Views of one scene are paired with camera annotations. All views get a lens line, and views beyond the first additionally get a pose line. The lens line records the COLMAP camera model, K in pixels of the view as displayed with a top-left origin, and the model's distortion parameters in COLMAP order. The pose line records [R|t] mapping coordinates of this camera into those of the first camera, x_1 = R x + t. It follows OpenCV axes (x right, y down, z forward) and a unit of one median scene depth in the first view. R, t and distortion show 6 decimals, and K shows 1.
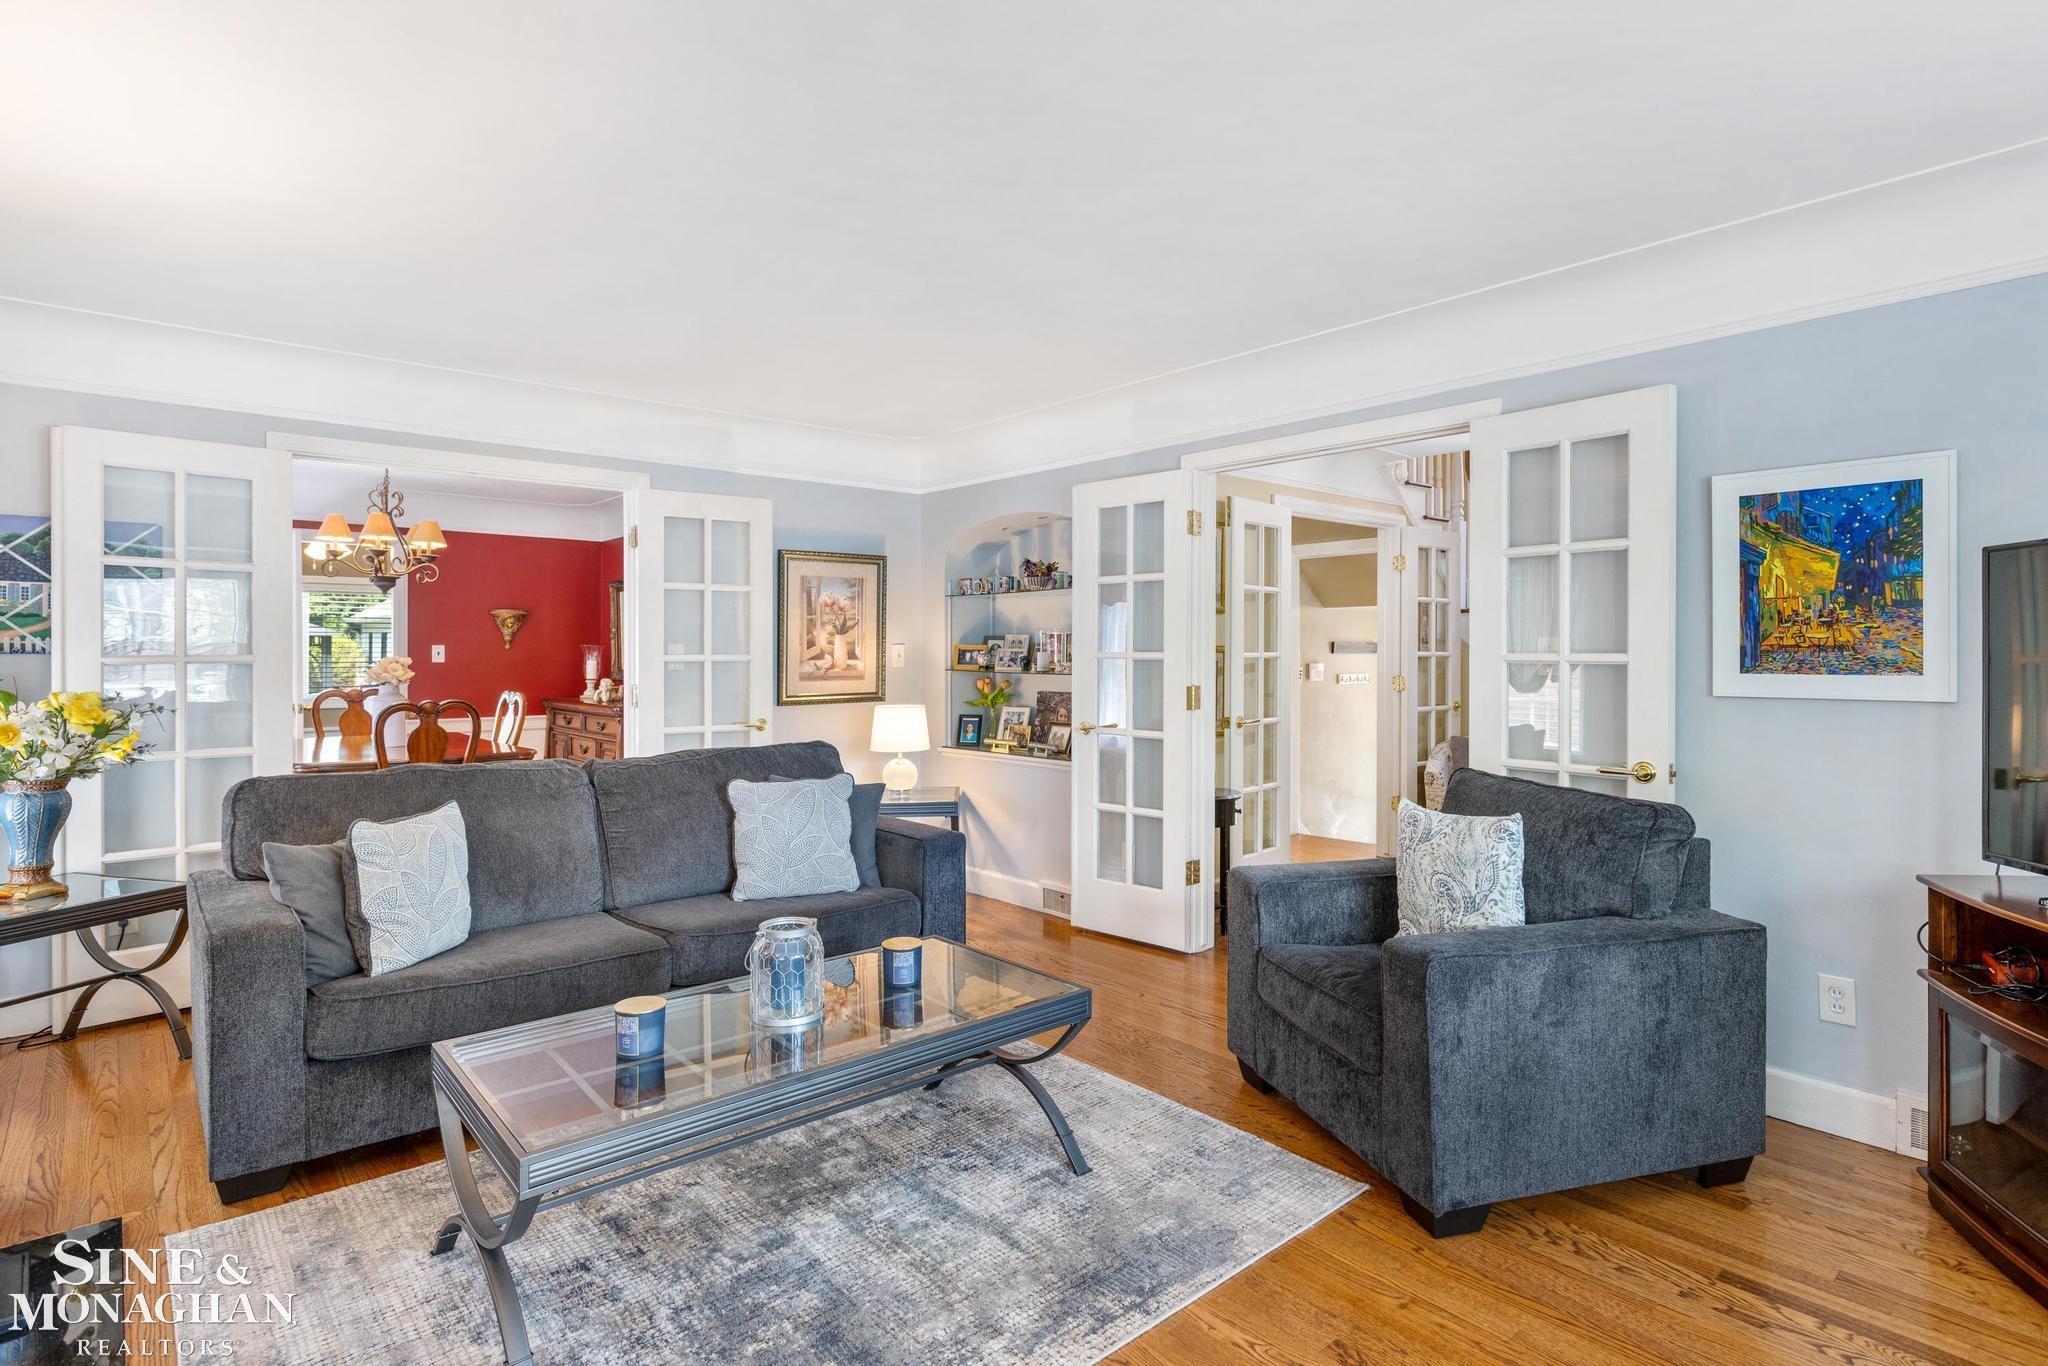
lens RADIAL K [[1040.1, 0, 1018.8], [0, 1040.1, 680.9], [0, 0, 1]] dist [-0.005441, -0.000378]
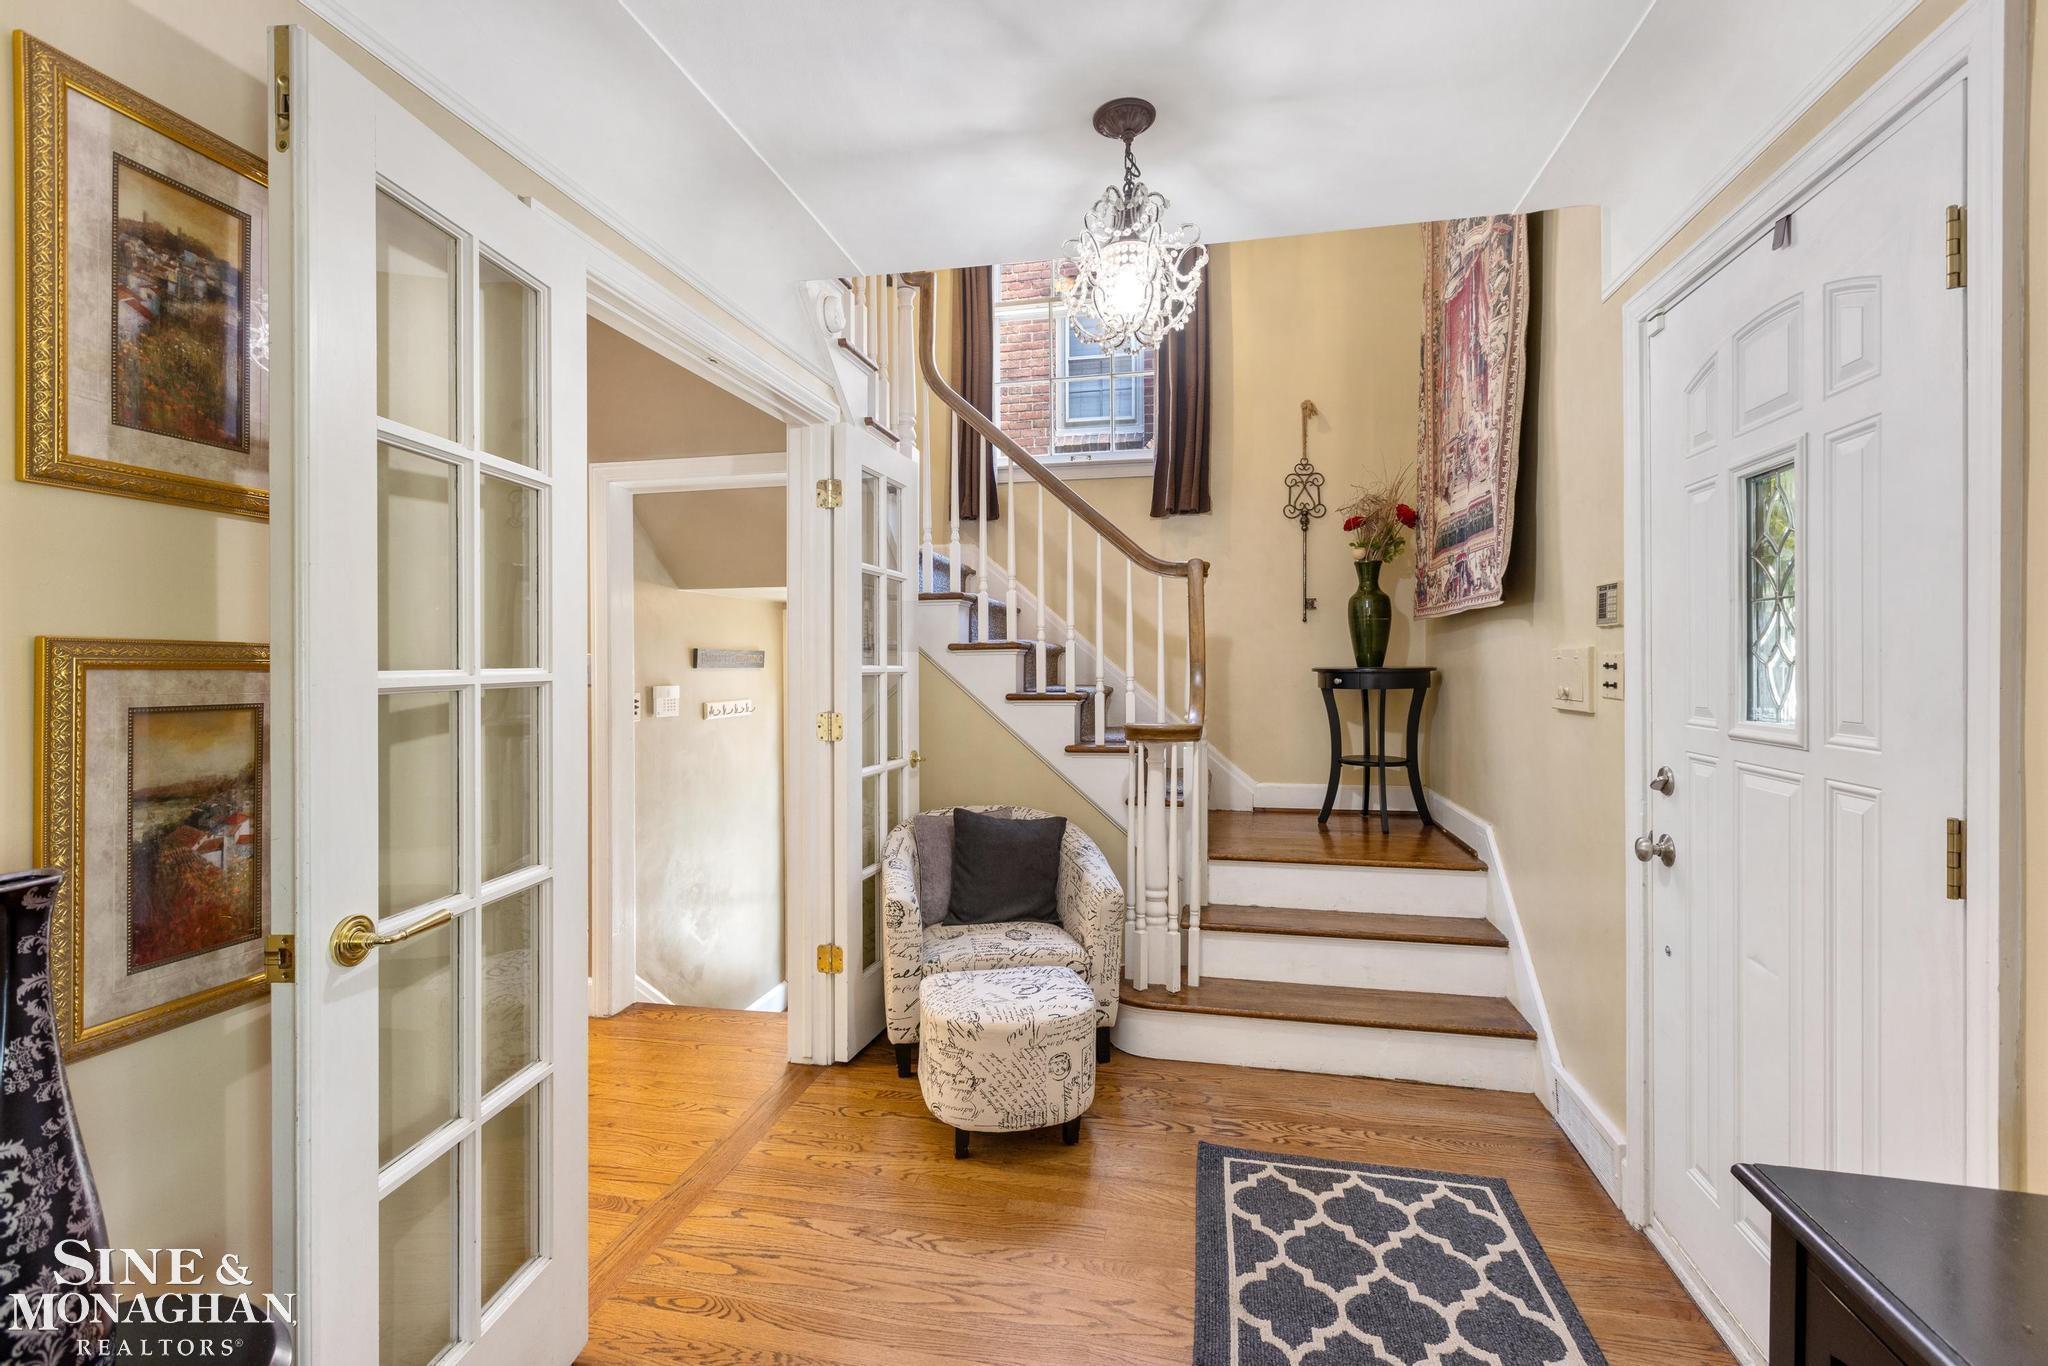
lens RADIAL K [[902.2, 0, 1024.9], [0, 902.2, 669.5], [0, 0, 1]] dist [0.000958, -0.000003]
pose [[0.793268, 0.000490, 0.608872, 0.163637], [0.013813, 0.999728, -0.018801, -0.015840], [-0.608716, 0.023325, 0.793045, 0.566182]]
